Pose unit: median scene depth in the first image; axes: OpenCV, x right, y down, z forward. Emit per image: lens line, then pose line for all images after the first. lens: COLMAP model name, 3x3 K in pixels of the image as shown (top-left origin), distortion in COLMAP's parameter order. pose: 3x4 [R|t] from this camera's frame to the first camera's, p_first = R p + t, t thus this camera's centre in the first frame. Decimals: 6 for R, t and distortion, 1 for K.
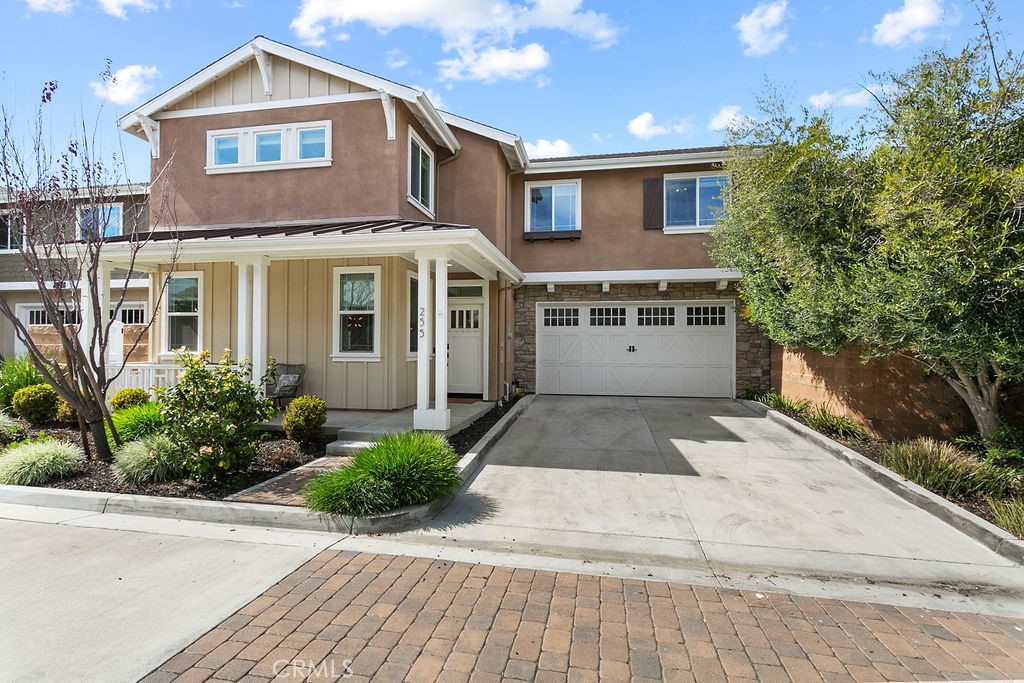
lens RADIAL K [[486.0, 0, 512.0], [0, 486.0, 341.5], [0, 0, 1]] dist [0.000822, 0.000422]
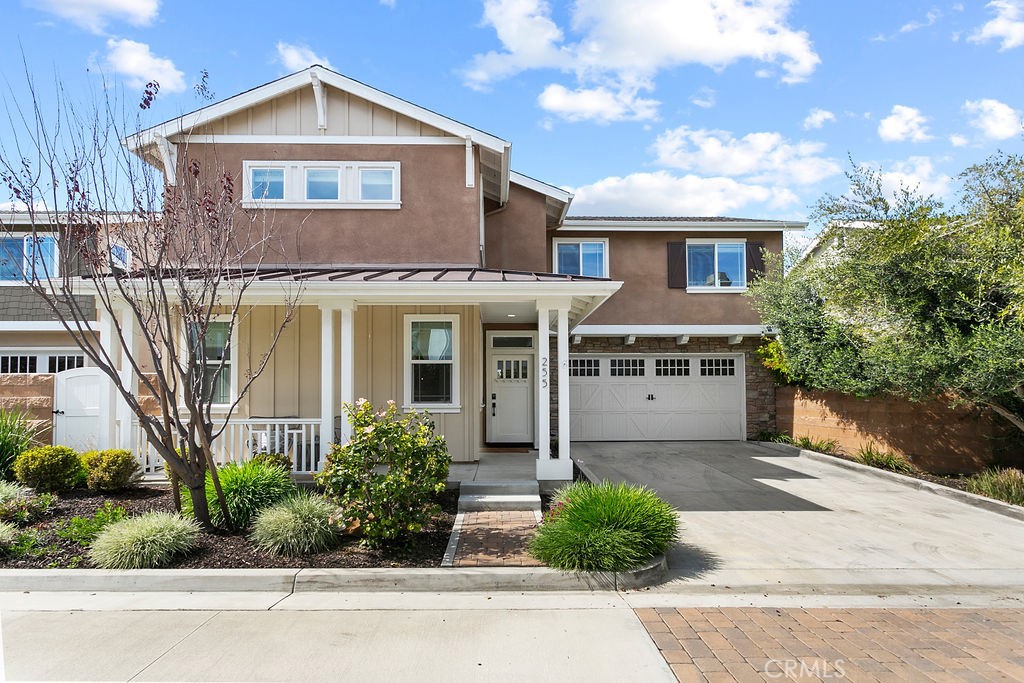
lens RADIAL K [[463.8, 0, 511.9], [0, 463.8, 385.0], [0, 0, 1]] dist [0.002220, 0.000266]
pose [[0.979994, -0.002460, 0.199011, -0.338844], [0.005158, 0.999902, -0.013040, -0.000807], [-0.198959, 0.013806, 0.979911, 0.062239]]
